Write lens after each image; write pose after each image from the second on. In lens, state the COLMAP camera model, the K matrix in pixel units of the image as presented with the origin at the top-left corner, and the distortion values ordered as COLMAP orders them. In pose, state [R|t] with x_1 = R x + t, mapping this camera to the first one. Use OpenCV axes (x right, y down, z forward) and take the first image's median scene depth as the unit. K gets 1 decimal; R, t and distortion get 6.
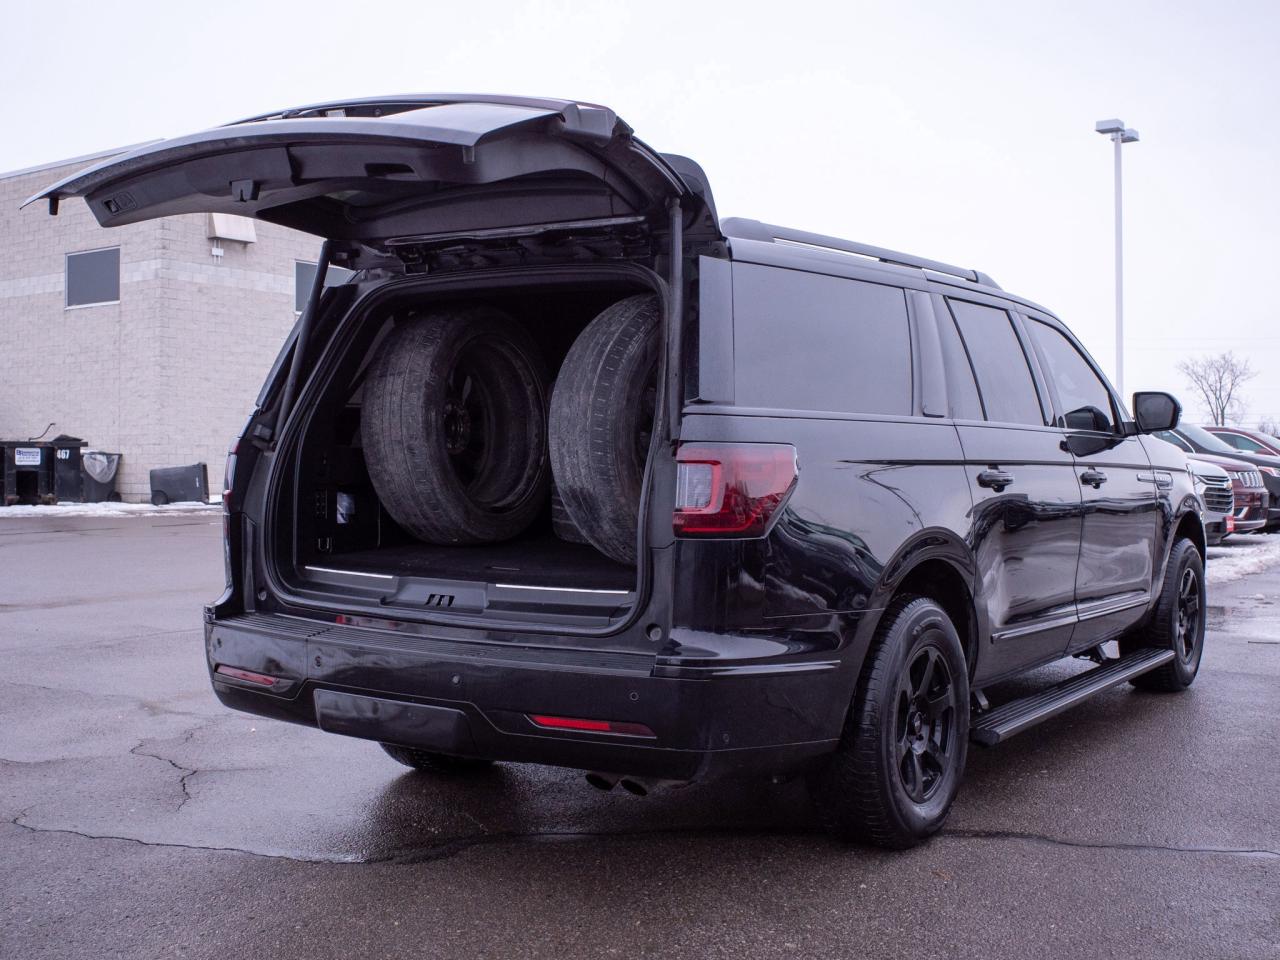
lens RADIAL K [[1502.6, 0, 640.0], [0, 1502.6, 480.0], [0, 0, 1]] dist [-0.029171, -0.001942]
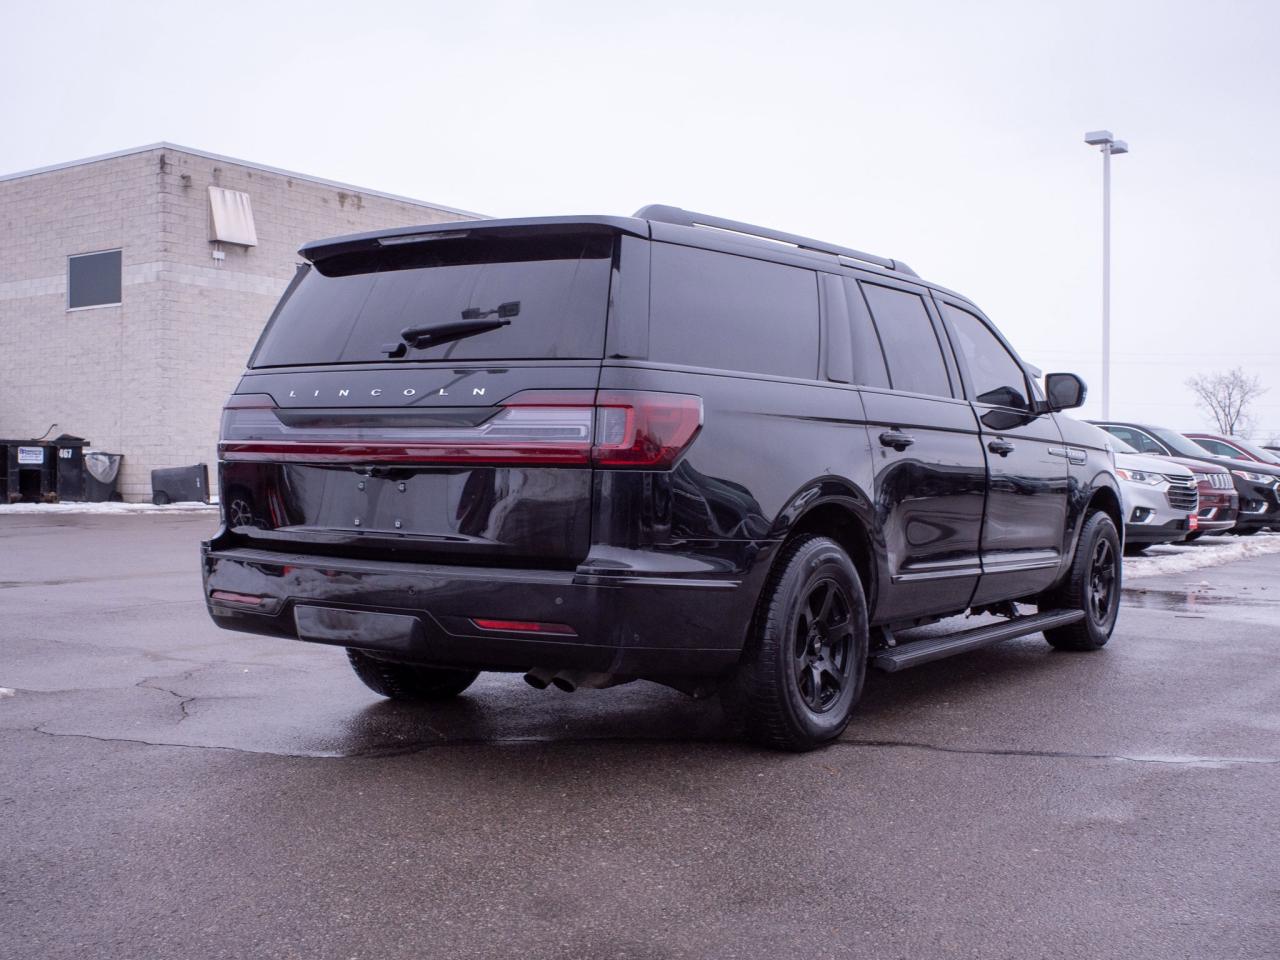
lens RADIAL K [[1535.3, 0, 664.5], [0, 1535.3, 528.3], [0, 0, 1]] dist [-0.041822, 0.023666]
pose [[0.999938, 0.007268, 0.008450, 0.041236], [-0.007432, 0.999783, 0.019465, 0.036559], [-0.008306, -0.019527, 0.999775, -0.132783]]
